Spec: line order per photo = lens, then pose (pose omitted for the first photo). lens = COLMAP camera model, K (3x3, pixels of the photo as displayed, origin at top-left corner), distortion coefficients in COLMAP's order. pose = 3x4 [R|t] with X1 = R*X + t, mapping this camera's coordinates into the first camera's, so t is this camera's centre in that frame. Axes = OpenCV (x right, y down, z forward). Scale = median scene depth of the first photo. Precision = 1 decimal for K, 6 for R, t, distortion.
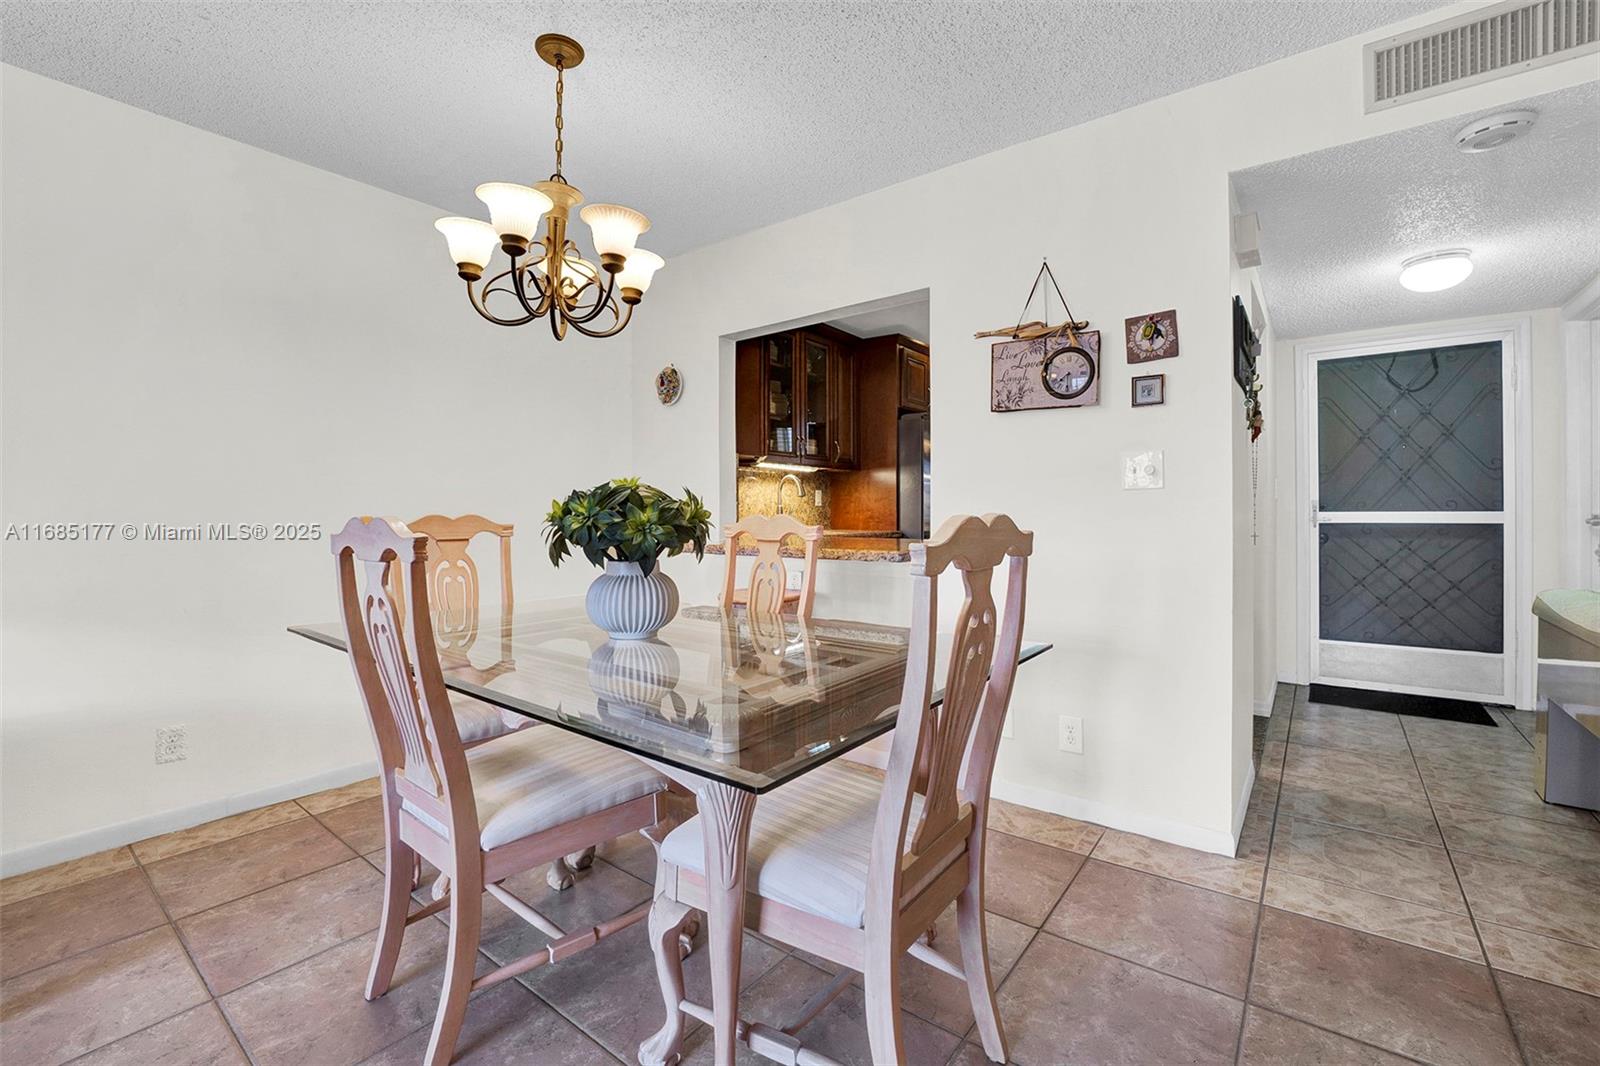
lens RADIAL K [[668.1, 0, 812.0], [0, 668.1, 505.2], [0, 0, 1]] dist [-0.029194, 0.004122]
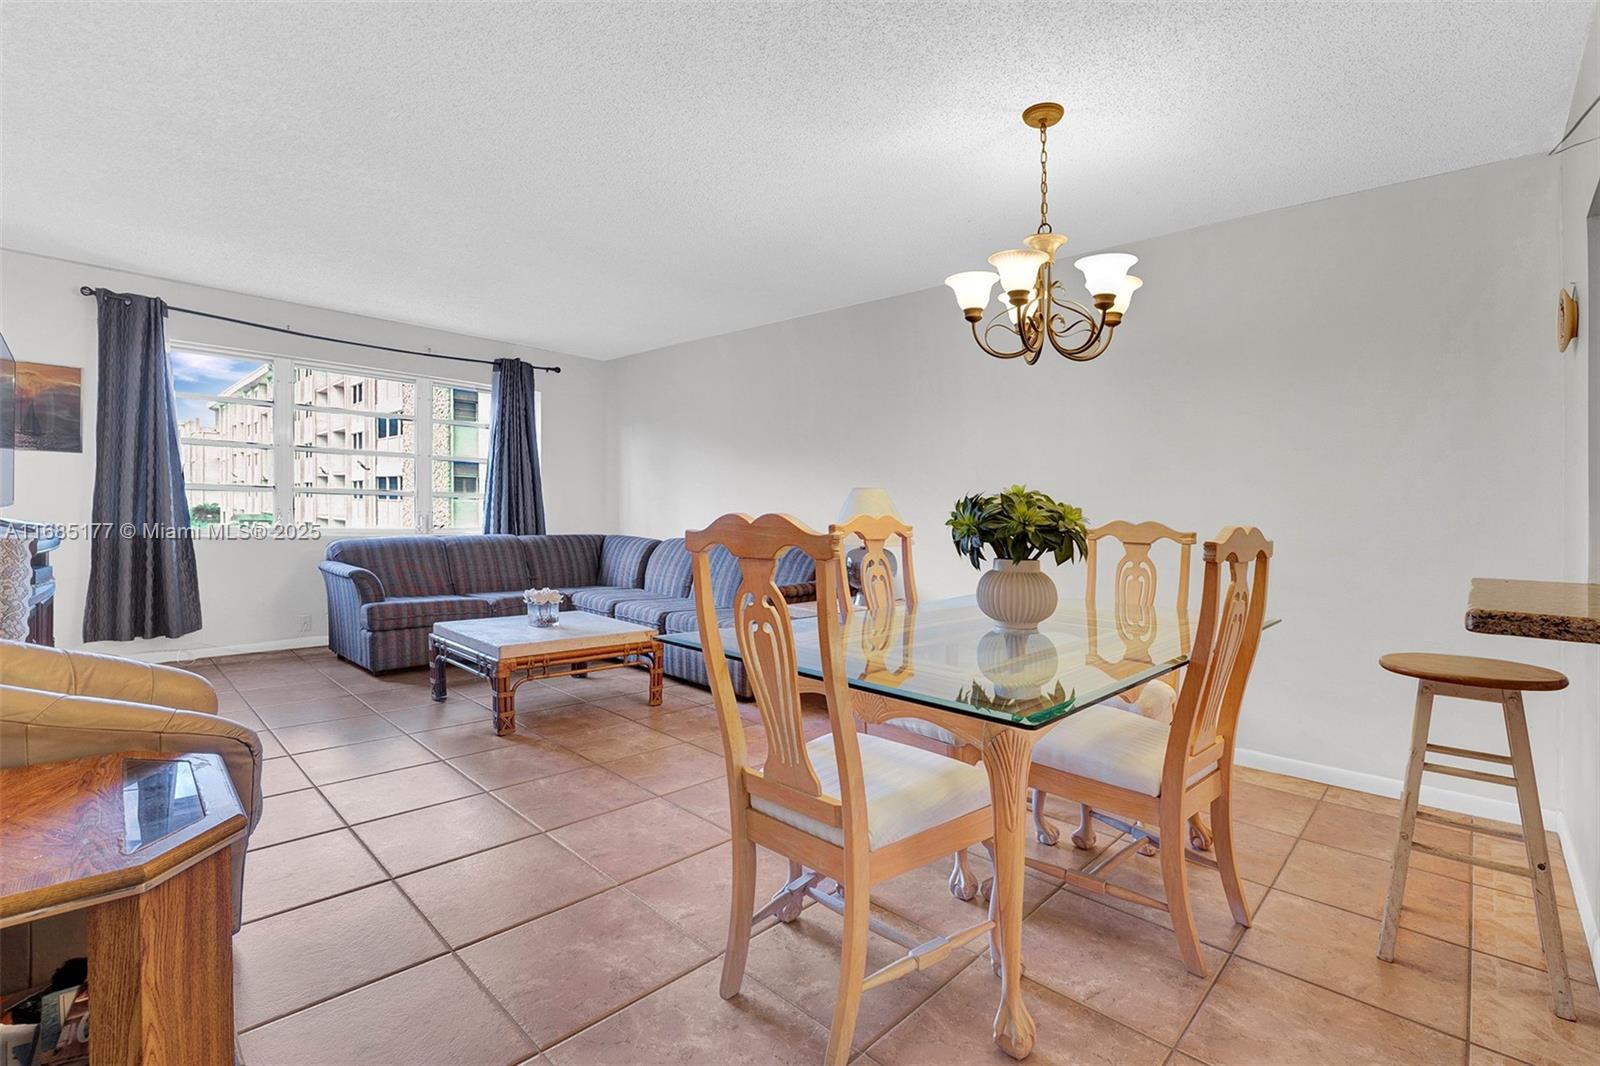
lens RADIAL K [[726.2, 0, 777.9], [0, 726.2, 515.6], [0, 0, 1]] dist [0.006494, -0.001795]
pose [[-0.143195, 0.009797, -0.989646, 0.465947], [-0.010795, 0.999876, 0.011461, -0.002158], [0.989636, 0.012325, -0.143072, 0.357152]]
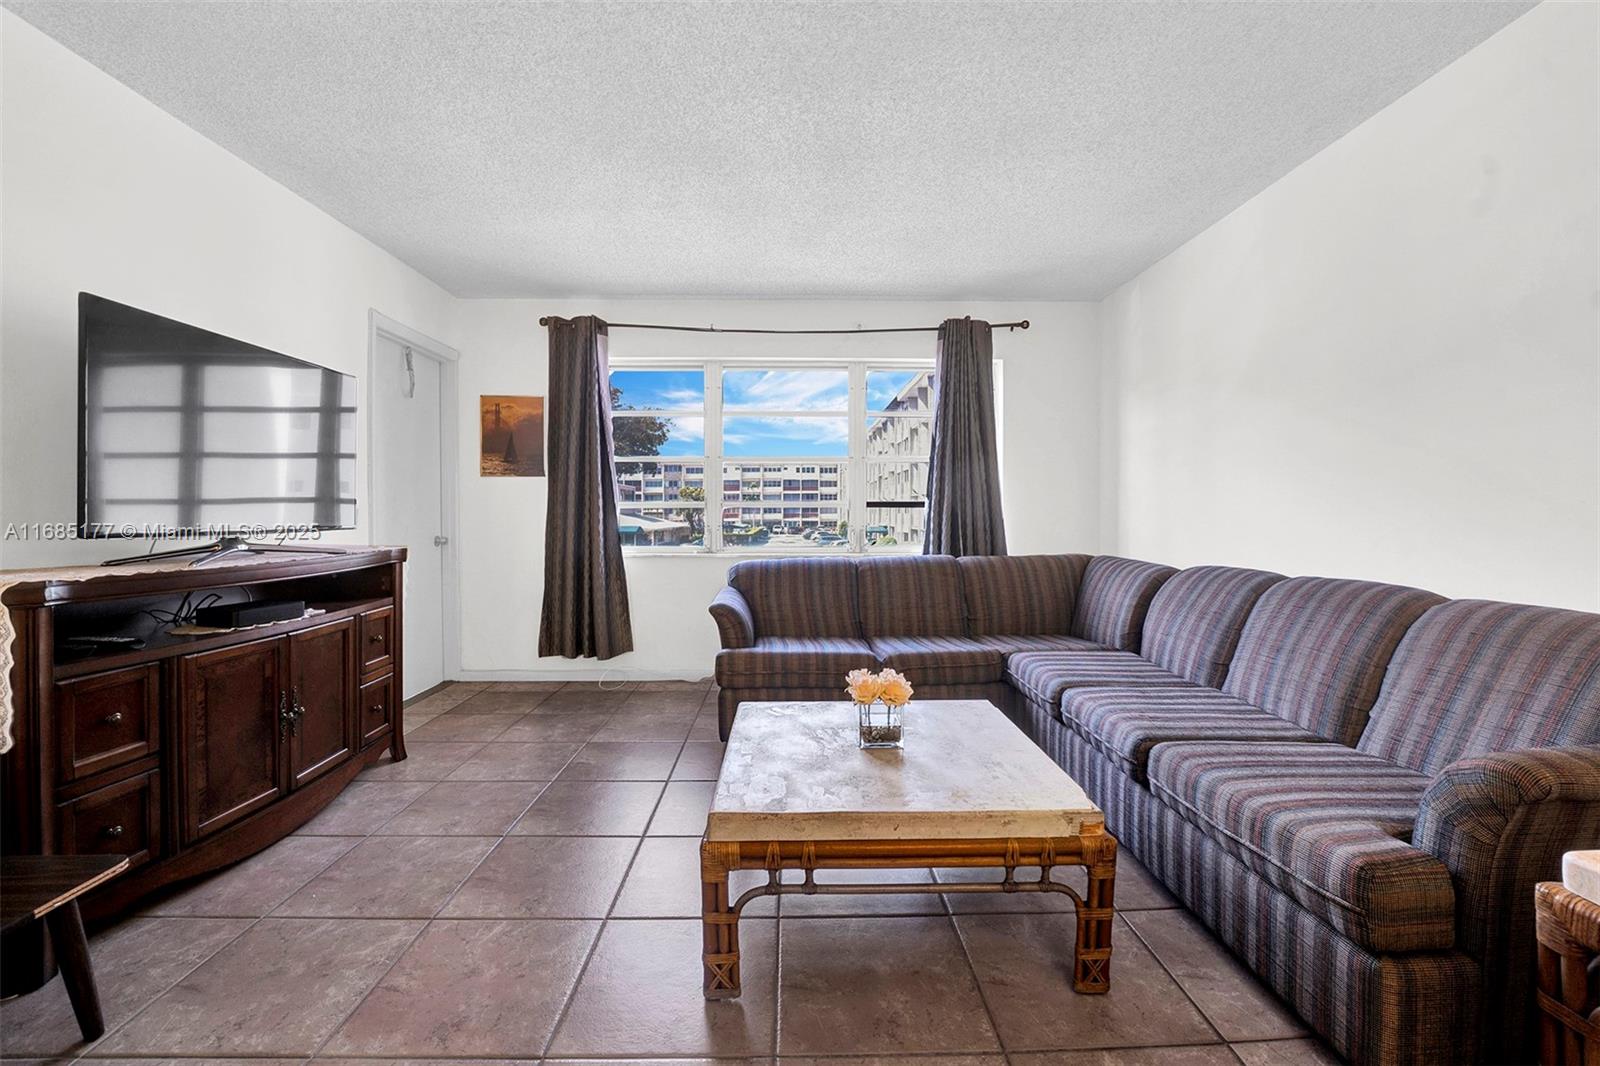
lens RADIAL K [[668.1, 0, 799.1], [0, 668.1, 515.8], [0, 0, 1]] dist [-0.029194, 0.004122]
pose [[-0.777889, 0.008509, -0.628345, -0.151241], [0.014303, 0.999889, -0.004166, 0.002094], [0.628239, -0.012228, -0.777924, 0.233931]]
